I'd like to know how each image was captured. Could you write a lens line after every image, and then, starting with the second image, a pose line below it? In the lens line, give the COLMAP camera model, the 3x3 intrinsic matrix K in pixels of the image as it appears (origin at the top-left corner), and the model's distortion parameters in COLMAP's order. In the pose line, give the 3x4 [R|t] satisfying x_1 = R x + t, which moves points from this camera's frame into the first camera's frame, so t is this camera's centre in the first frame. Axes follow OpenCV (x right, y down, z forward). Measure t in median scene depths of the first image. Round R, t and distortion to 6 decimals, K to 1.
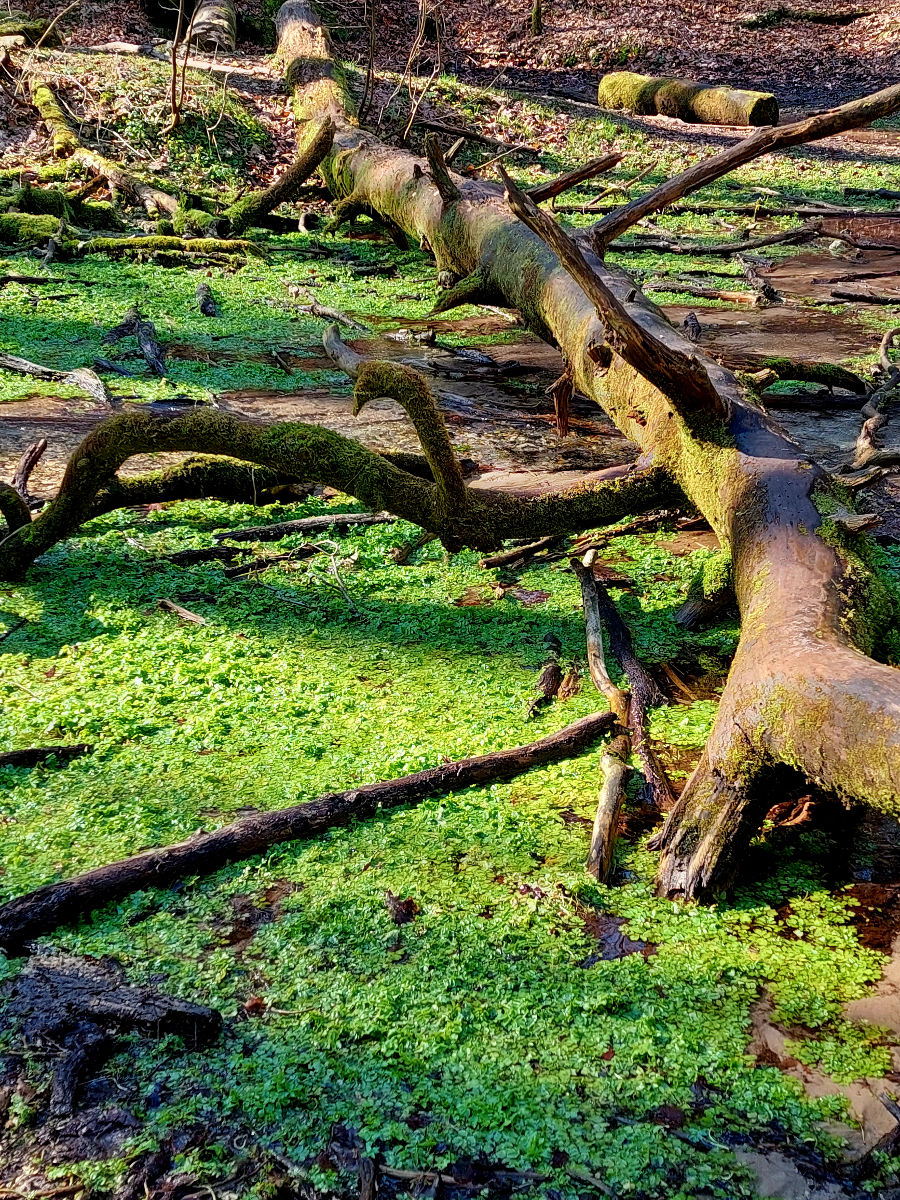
lens RADIAL K [[847.7, 0, 450.0], [0, 847.7, 600.0], [0, 0, 1]] dist [-0.002625, -0.004673]
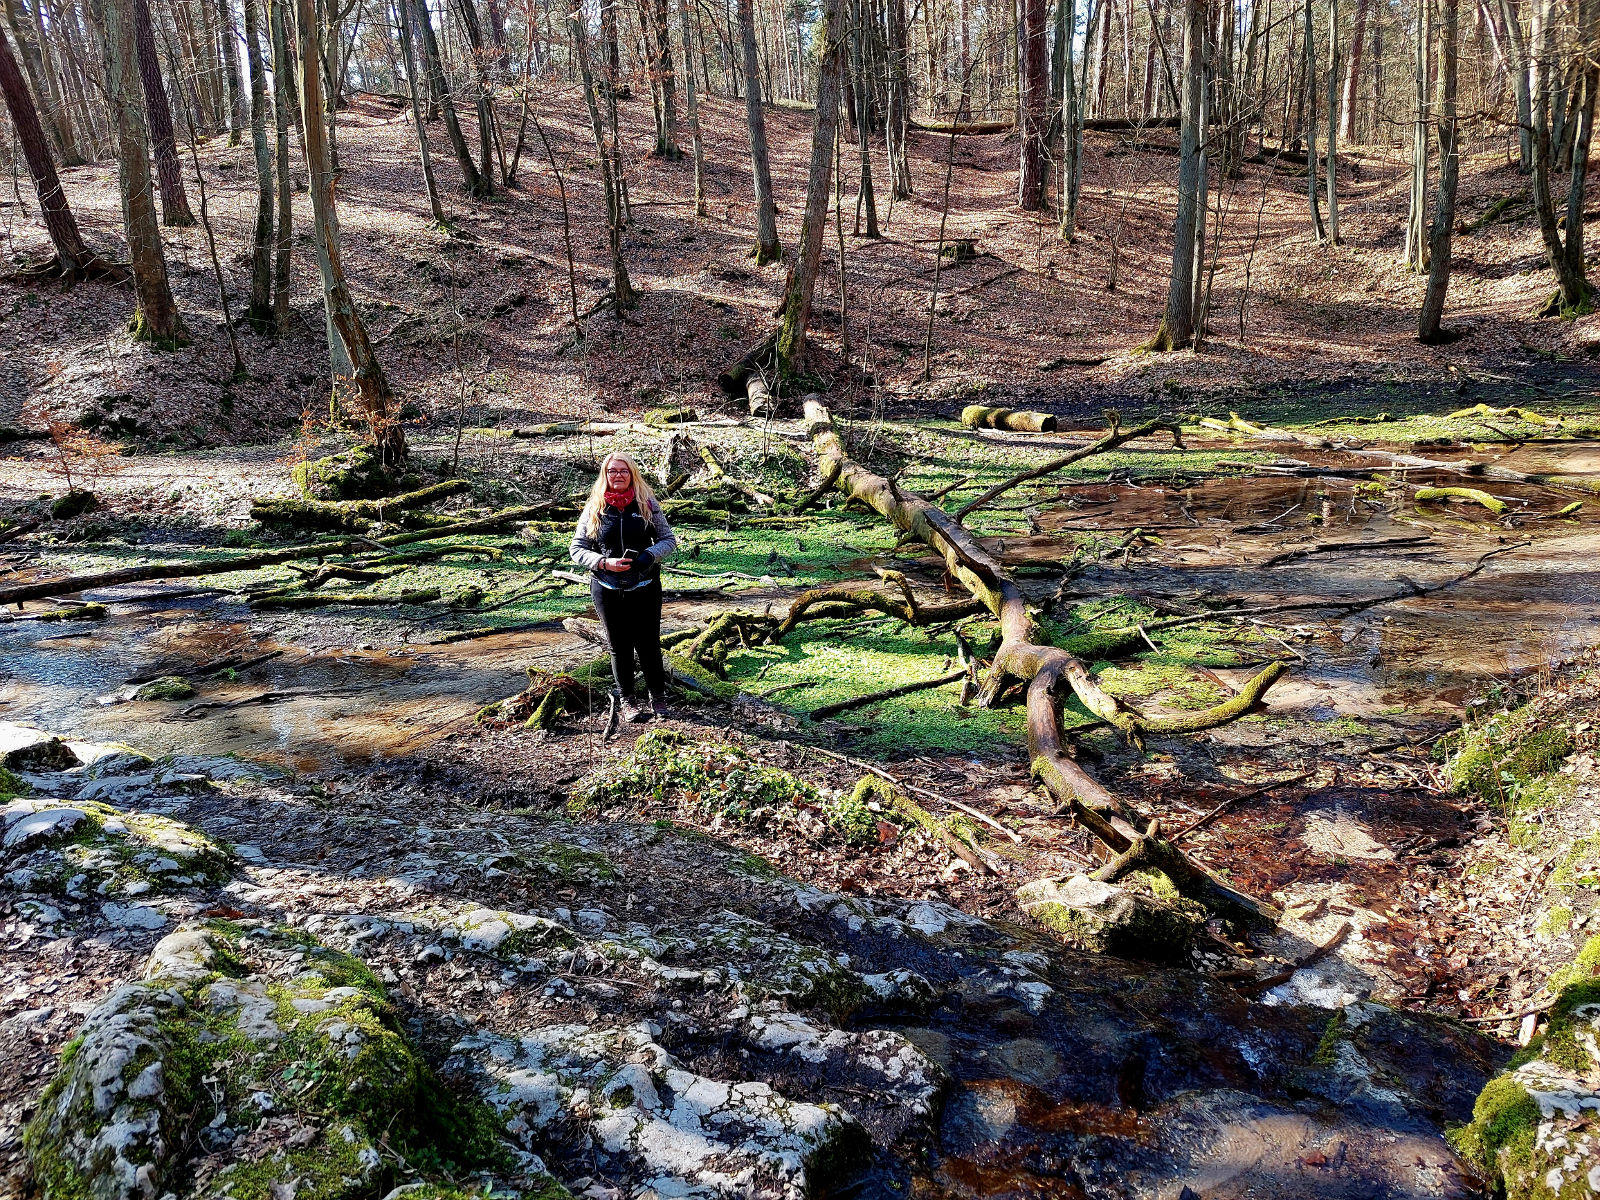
lens RADIAL K [[1130.3, 0, 800.0], [0, 1130.3, 600.0], [0, 0, 1]] dist [-0.002625, -0.004673]
pose [[0.998360, -0.047680, -0.031681, -0.215470], [0.040371, 0.978787, -0.200866, 0.506972], [0.040586, 0.199257, 0.979106, -2.400256]]
